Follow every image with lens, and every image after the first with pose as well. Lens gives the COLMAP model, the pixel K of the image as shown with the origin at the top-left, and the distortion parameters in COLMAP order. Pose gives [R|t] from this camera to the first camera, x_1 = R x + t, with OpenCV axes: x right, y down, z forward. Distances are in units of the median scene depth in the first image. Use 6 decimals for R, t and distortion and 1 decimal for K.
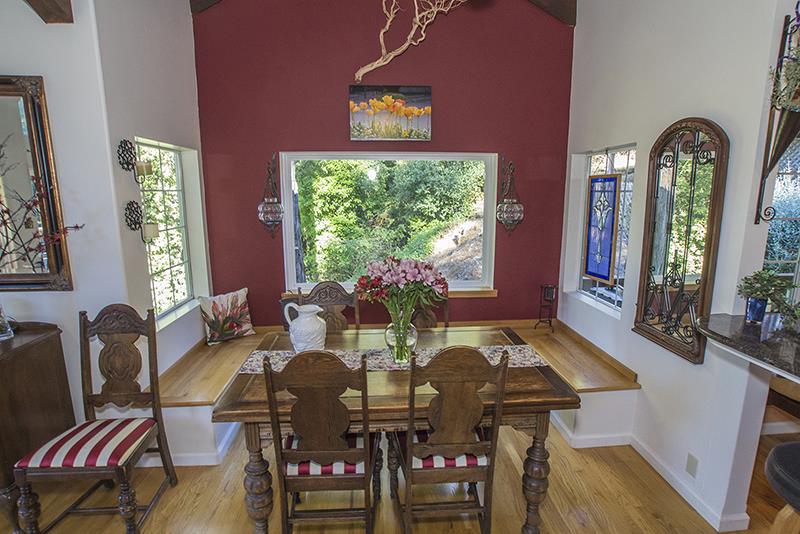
lens RADIAL K [[407.7, 0, 402.0], [0, 407.7, 269.7], [0, 0, 1]] dist [-0.079860, 0.040243]
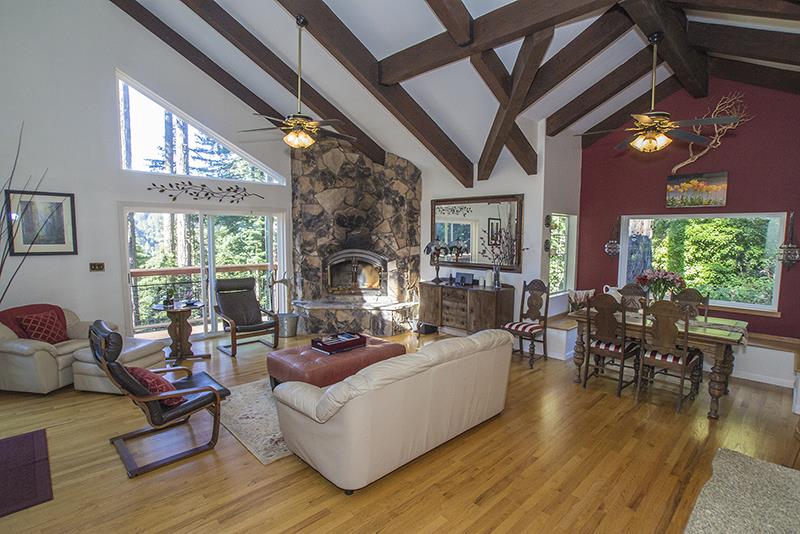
lens RADIAL K [[407.7, 0, 402.0], [0, 407.7, 269.7], [0, 0, 1]] dist [-0.079860, 0.040243]
pose [[0.634823, 0.072196, -0.769278, 0.476597], [-0.154051, 0.987462, -0.034454, 0.164931], [0.757145, 0.140380, 0.637985, -0.875720]]
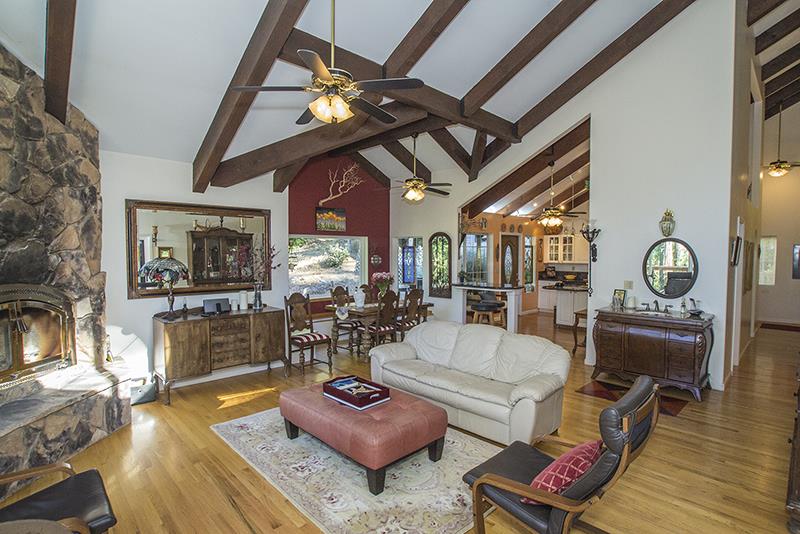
lens RADIAL K [[407.7, 0, 402.0], [0, 407.7, 269.7], [0, 0, 1]] dist [-0.079860, 0.040243]
pose [[0.766073, -0.026605, 0.642203, -1.286640], [0.120414, 0.987394, -0.102735, 0.202174], [-0.631374, 0.156033, 0.759619, -1.052519]]
